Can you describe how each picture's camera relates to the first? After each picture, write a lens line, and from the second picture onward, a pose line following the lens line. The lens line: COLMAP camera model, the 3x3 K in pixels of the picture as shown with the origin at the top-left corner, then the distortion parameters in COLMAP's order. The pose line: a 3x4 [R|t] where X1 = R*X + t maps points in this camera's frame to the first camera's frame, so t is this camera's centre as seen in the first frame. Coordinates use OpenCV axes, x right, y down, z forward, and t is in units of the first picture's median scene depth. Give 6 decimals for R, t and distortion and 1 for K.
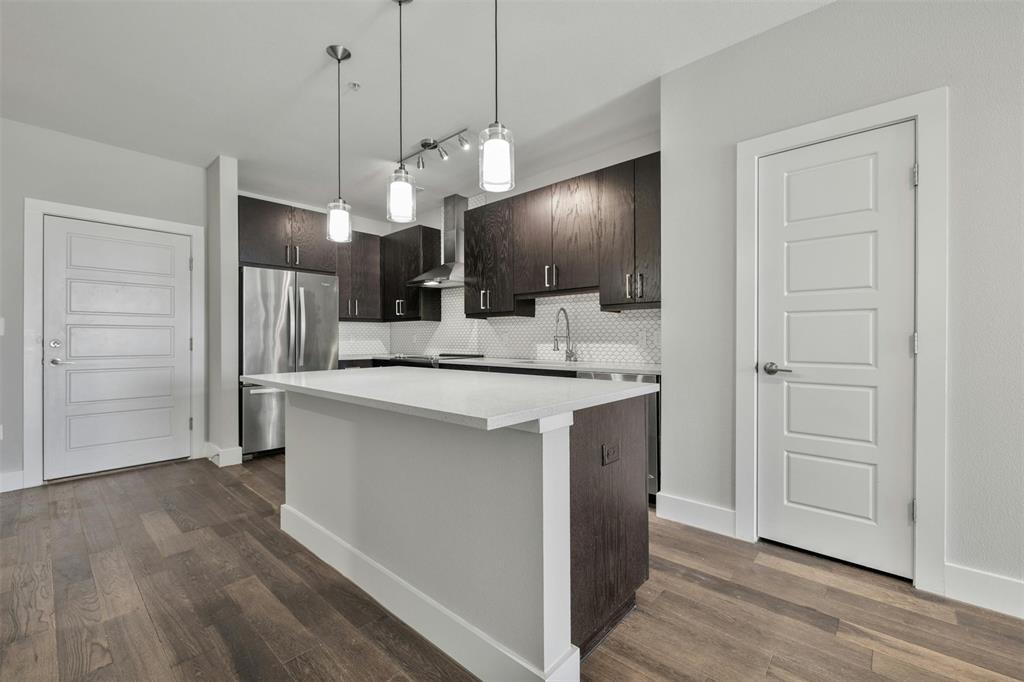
lens RADIAL K [[432.0, 0, 508.5], [0, 432.0, 340.8], [0, 0, 1]] dist [0.000746, 0.000103]
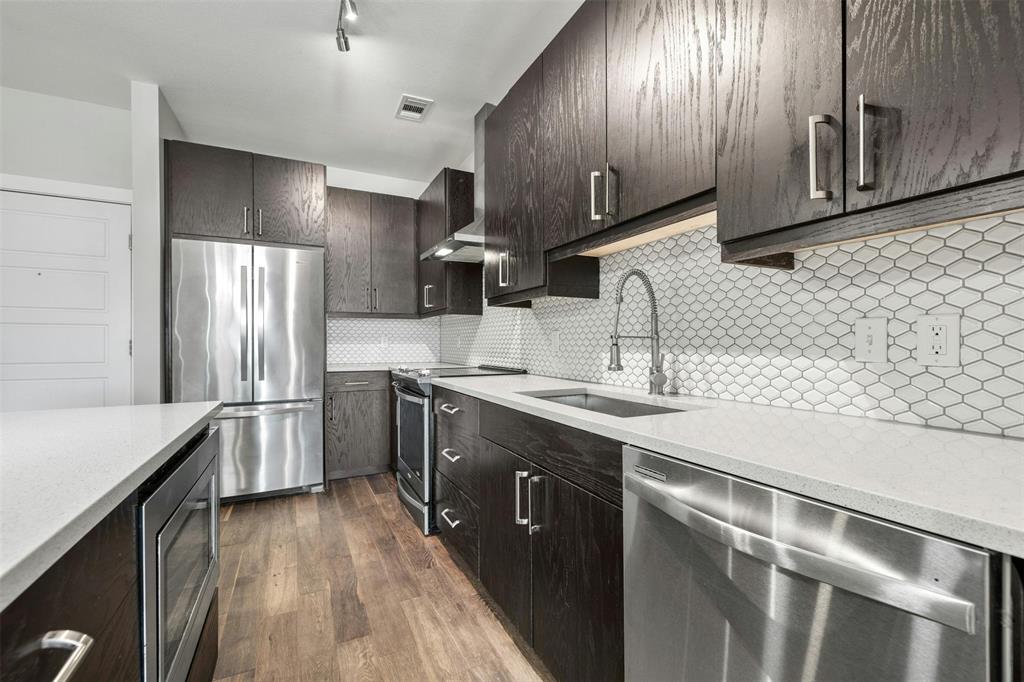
lens RADIAL K [[432.0, 0, 509.4], [0, 432.0, 343.5], [0, 0, 1]] dist [0.000746, 0.000103]
pose [[0.931473, 0.004403, -0.363783, 0.162949], [-0.004685, 0.999989, 0.000107, -0.002708], [0.363779, 0.001605, 0.931484, 0.556190]]
